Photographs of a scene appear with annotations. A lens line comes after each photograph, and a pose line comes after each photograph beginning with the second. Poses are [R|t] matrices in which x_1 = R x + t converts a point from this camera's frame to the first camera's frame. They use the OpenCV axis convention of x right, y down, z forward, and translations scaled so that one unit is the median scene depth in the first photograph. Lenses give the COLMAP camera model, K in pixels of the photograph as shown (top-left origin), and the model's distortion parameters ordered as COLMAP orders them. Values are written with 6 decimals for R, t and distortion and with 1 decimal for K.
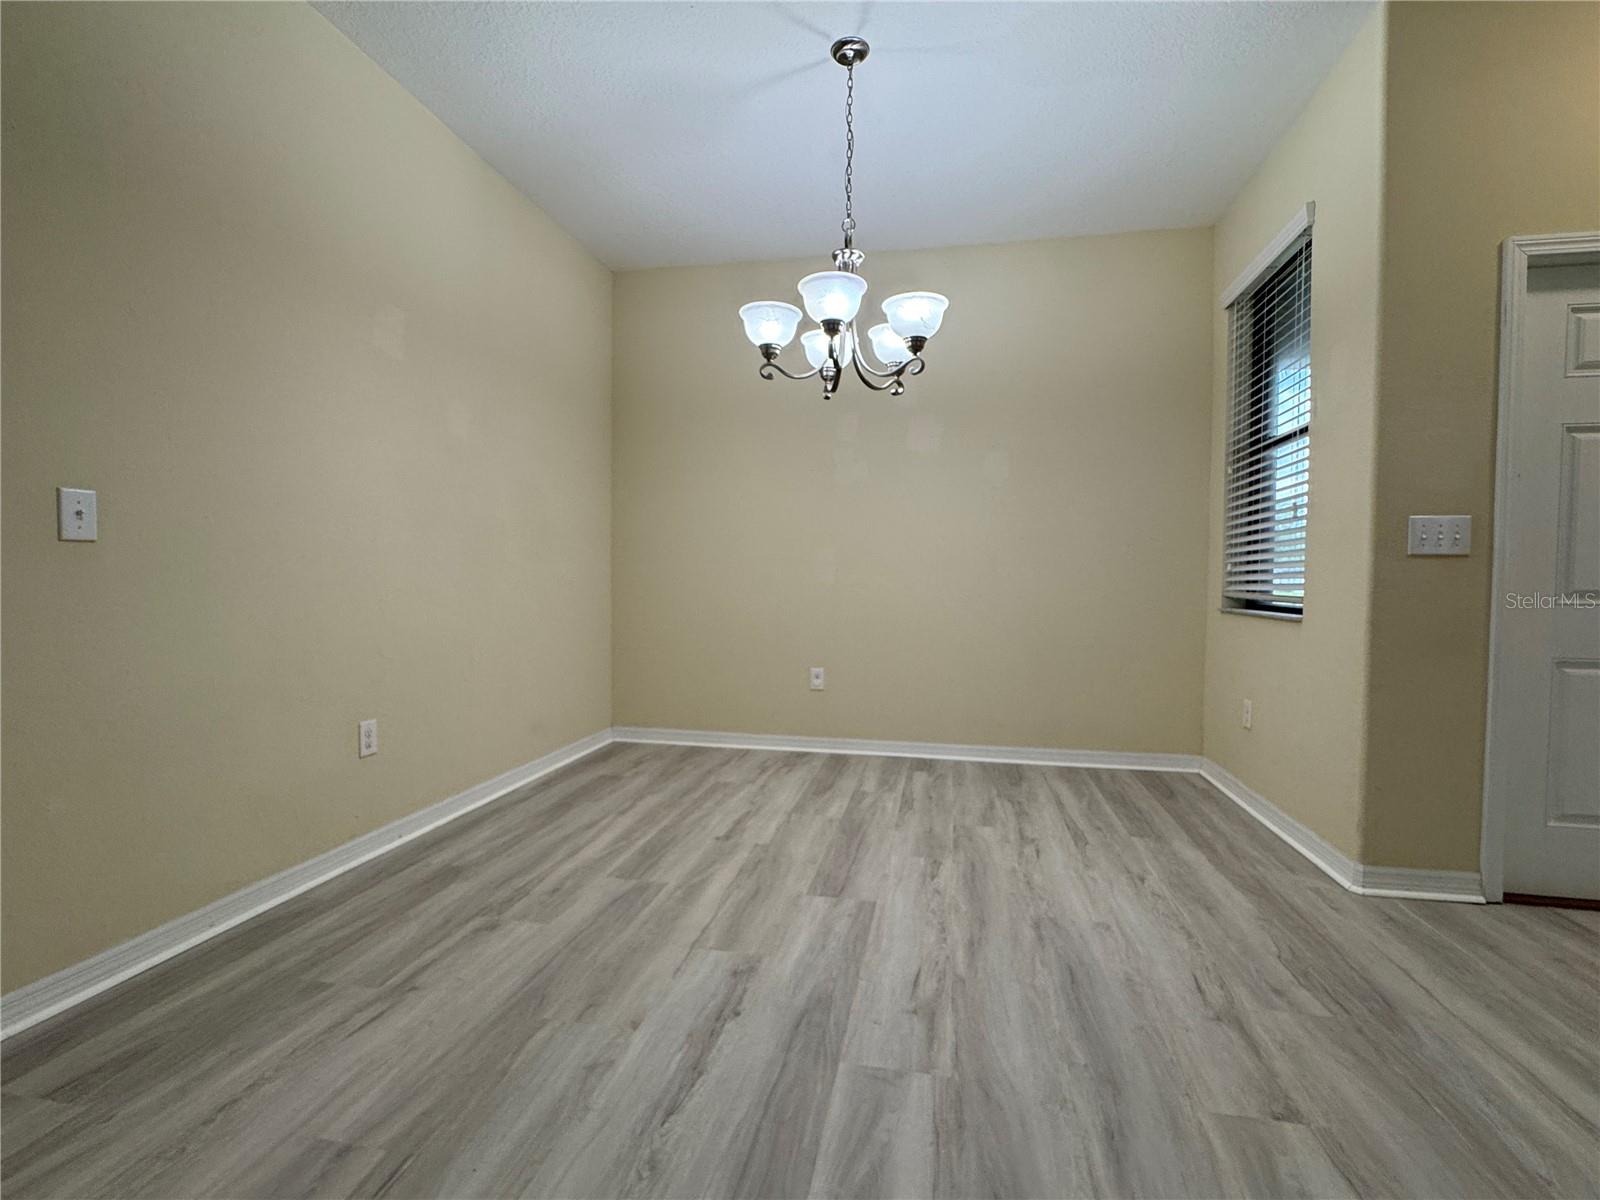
lens RADIAL K [[759.5, 0, 801.2], [0, 759.5, 603.8], [0, 0, 1]] dist [-0.001015, -0.000452]
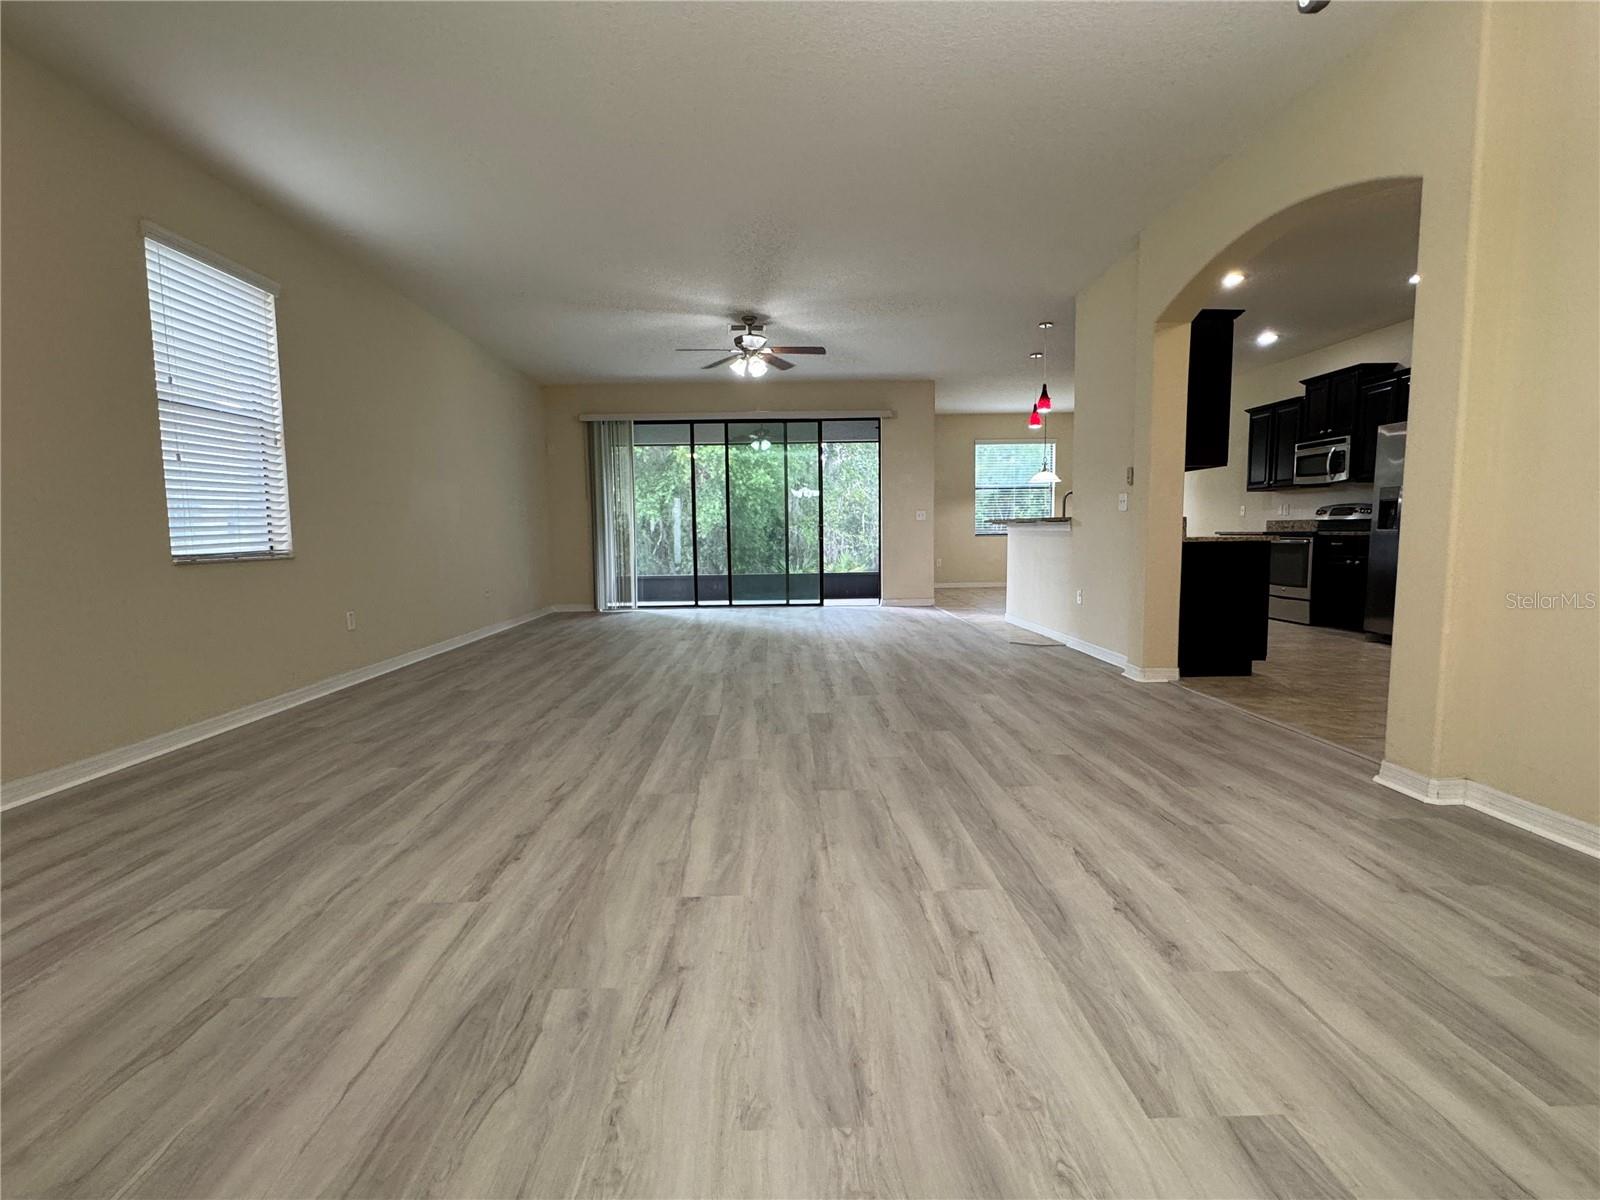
lens RADIAL K [[759.5, 0, 801.2], [0, 759.5, 603.8], [0, 0, 1]] dist [-0.001015, -0.000452]
pose [[-0.973646, 0.026060, -0.226569, 0.453113], [-0.003411, 0.991675, 0.128723, -0.033841], [0.228037, 0.126103, -0.965452, 1.428278]]
